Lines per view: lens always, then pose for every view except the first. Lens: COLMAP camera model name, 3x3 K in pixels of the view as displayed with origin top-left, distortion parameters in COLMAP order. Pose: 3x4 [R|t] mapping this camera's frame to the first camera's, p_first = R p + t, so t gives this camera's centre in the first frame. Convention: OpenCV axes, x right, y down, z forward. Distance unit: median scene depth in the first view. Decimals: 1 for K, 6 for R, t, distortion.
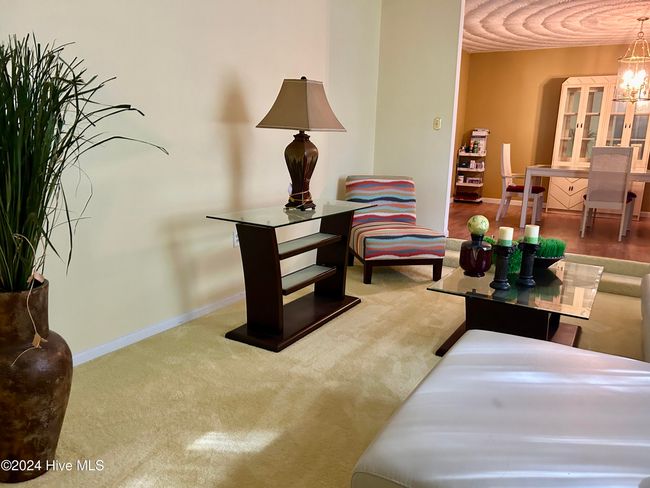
lens RADIAL K [[492.7, 0, 322.8], [0, 492.7, 245.7], [0, 0, 1]] dist [0.051138, -0.056223]
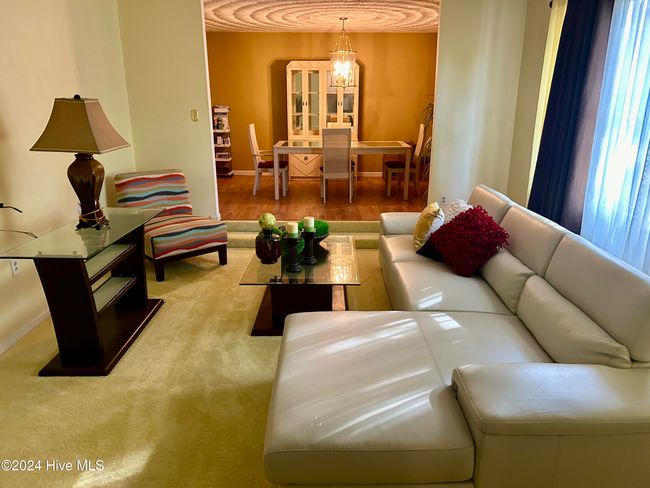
lens RADIAL K [[492.7, 0, 327.2], [0, 492.7, 244.3], [0, 0, 1]] dist [0.051138, -0.056223]
pose [[0.856528, -0.171868, 0.486642, -0.143745], [0.132488, 0.984546, 0.114524, -0.099755], [-0.498805, -0.033619, 0.866062, -0.099025]]
